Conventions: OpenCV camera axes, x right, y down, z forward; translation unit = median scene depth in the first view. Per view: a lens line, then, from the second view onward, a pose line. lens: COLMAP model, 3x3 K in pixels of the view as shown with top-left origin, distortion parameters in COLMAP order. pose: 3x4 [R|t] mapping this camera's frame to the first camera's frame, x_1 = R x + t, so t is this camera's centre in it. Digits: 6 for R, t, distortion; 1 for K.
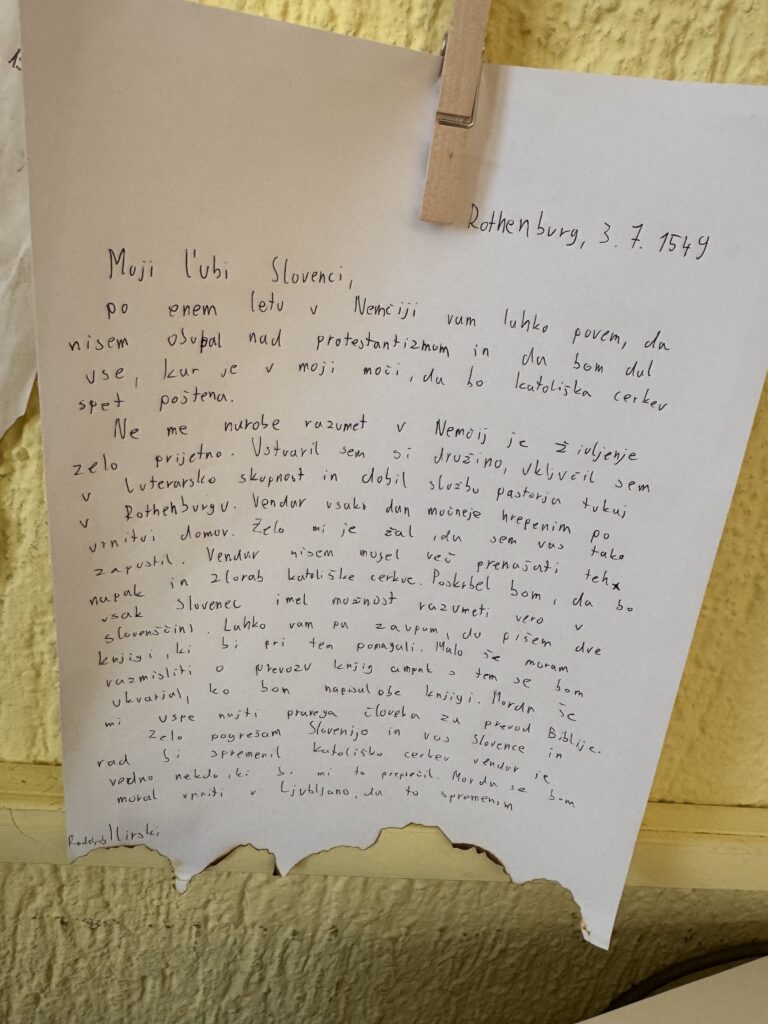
lens RADIAL K [[726.7, 0, 379.3], [0, 726.7, 506.6], [0, 0, 1]] dist [-0.003760, -0.001902]
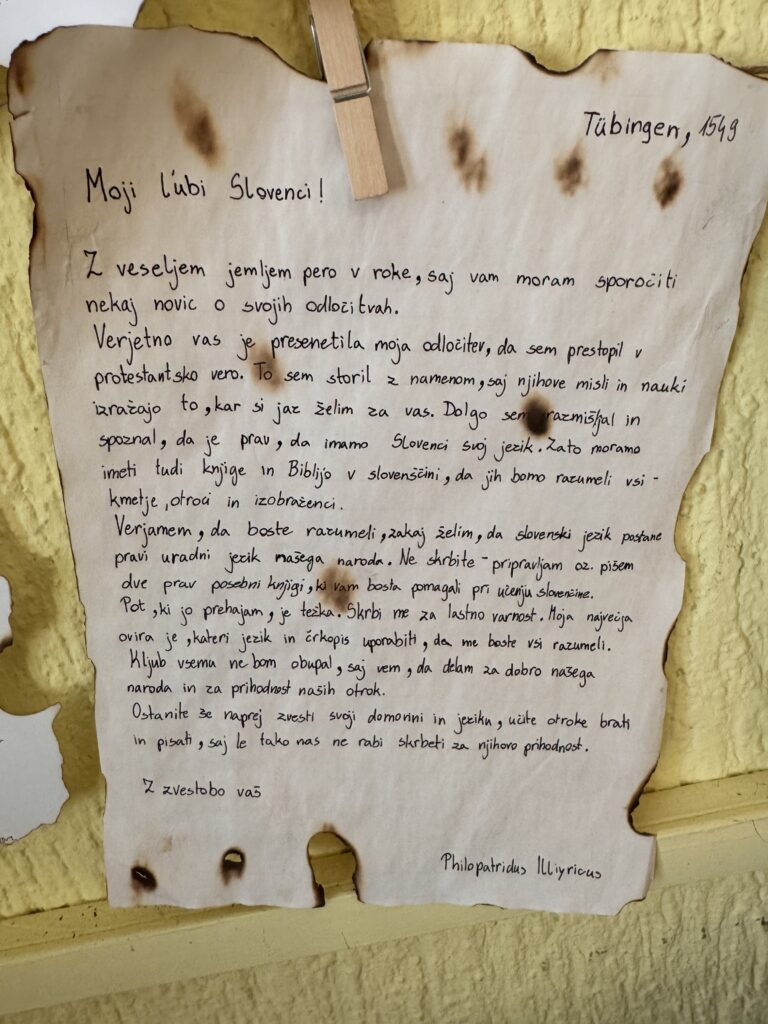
lens RADIAL K [[726.7, 0, 389.0], [0, 726.7, 515.8], [0, 0, 1]] dist [-0.003760, -0.001902]
pose [[0.925615, -0.319188, -0.203360, -0.548396], [0.318425, 0.947211, -0.037369, -0.108881], [0.204552, -0.030166, 0.978391, -0.102395]]
